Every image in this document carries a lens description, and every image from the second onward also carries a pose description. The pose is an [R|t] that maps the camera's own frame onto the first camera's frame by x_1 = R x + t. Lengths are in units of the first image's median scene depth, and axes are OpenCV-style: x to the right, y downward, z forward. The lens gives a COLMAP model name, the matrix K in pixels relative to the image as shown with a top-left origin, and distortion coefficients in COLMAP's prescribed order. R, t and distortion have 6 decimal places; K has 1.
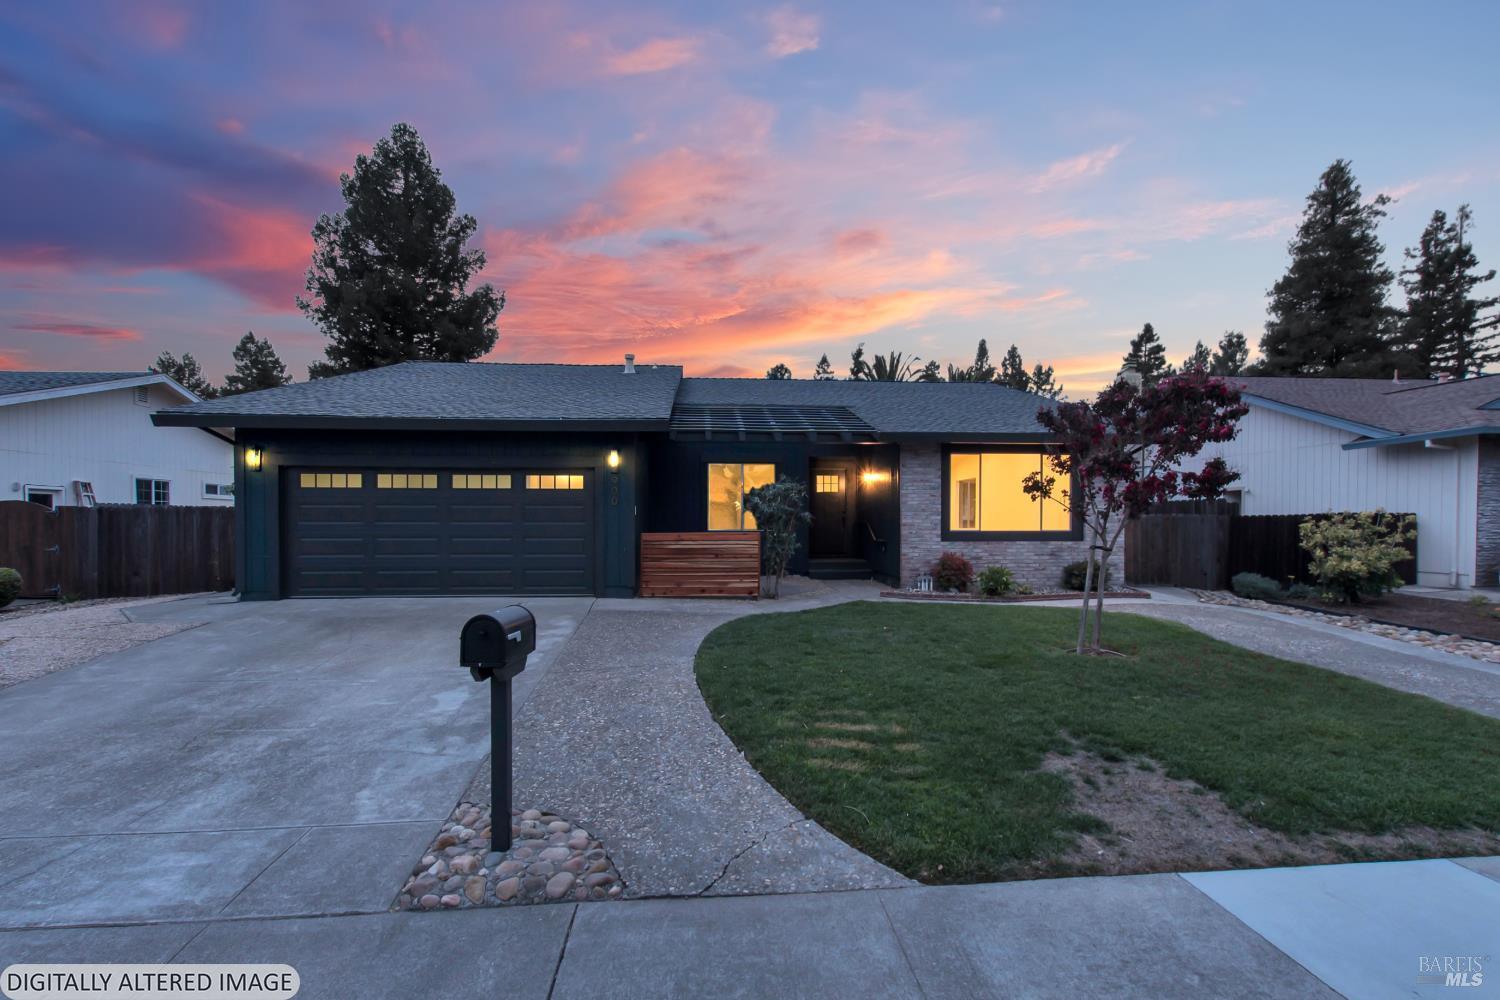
lens RADIAL K [[675.7, 0, 746.9], [0, 675.7, 532.6], [0, 0, 1]] dist [-0.000078, -0.000056]
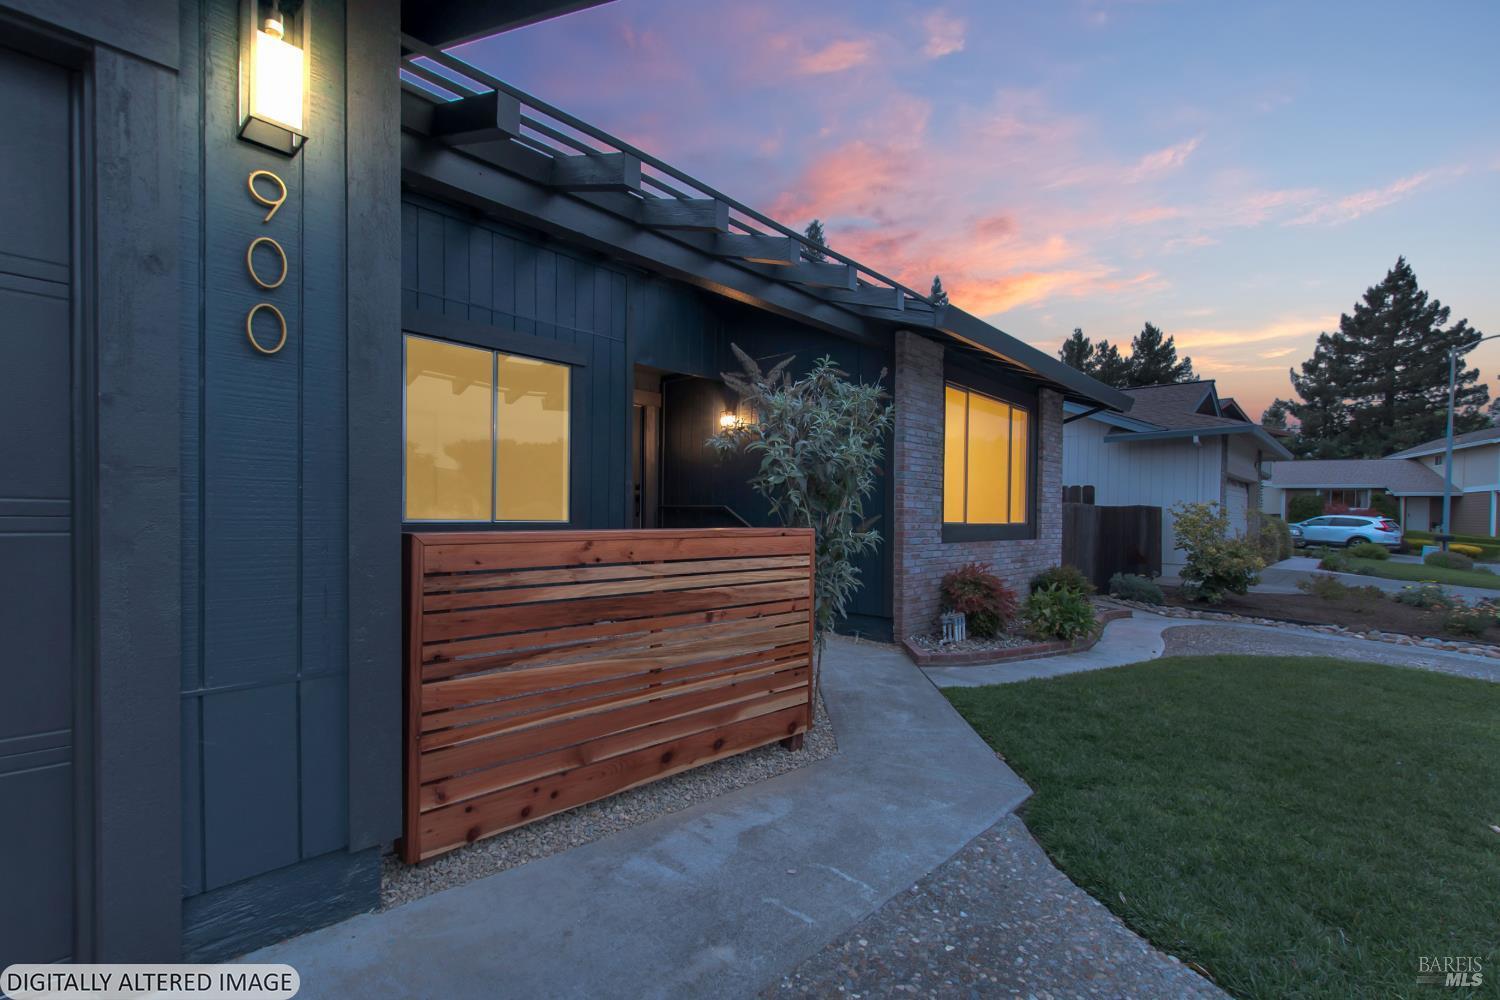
lens RADIAL K [[675.7, 0, 746.9], [0, 675.7, 532.6], [0, 0, 1]] dist [-0.000078, -0.000056]
pose [[0.727406, -0.008002, 0.686161, -0.195946], [0.002442, 0.999956, 0.009072, -0.001002], [-0.686203, -0.004924, 0.727393, 0.713470]]
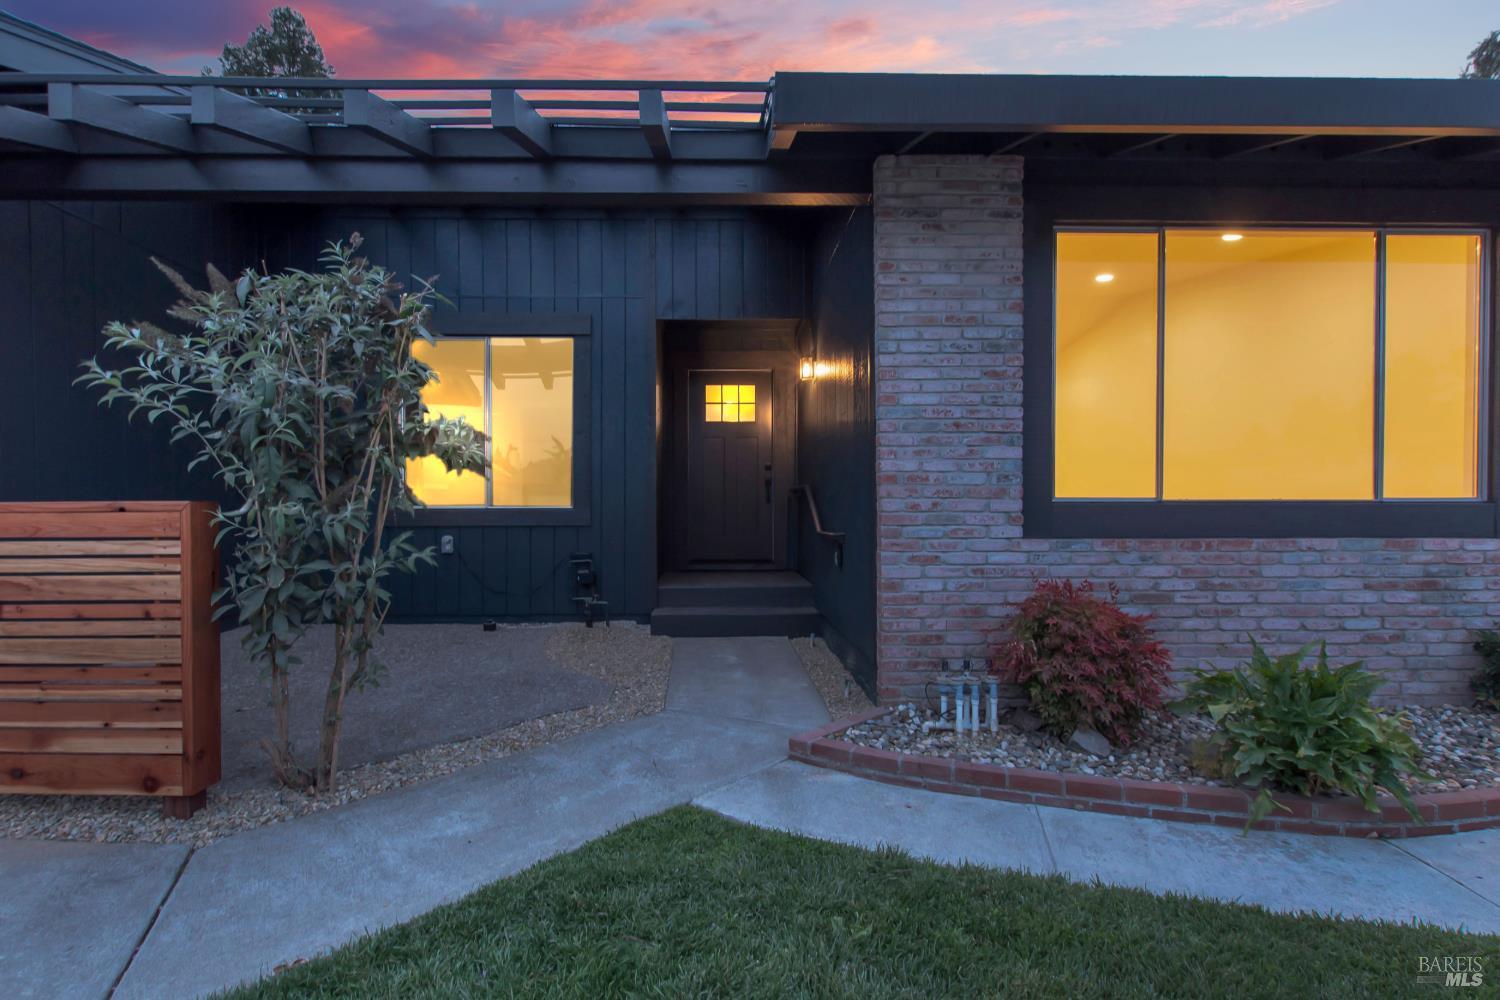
lens RADIAL K [[658.9, 0, 733.3], [0, 658.9, 522.3], [0, 0, 1]] dist [0.000108, 0.000027]
pose [[0.998705, -0.000627, -0.050864, 0.181216], [0.000763, 0.999996, 0.002666, 0.005586], [0.050862, -0.002701, 0.998702, 0.720365]]
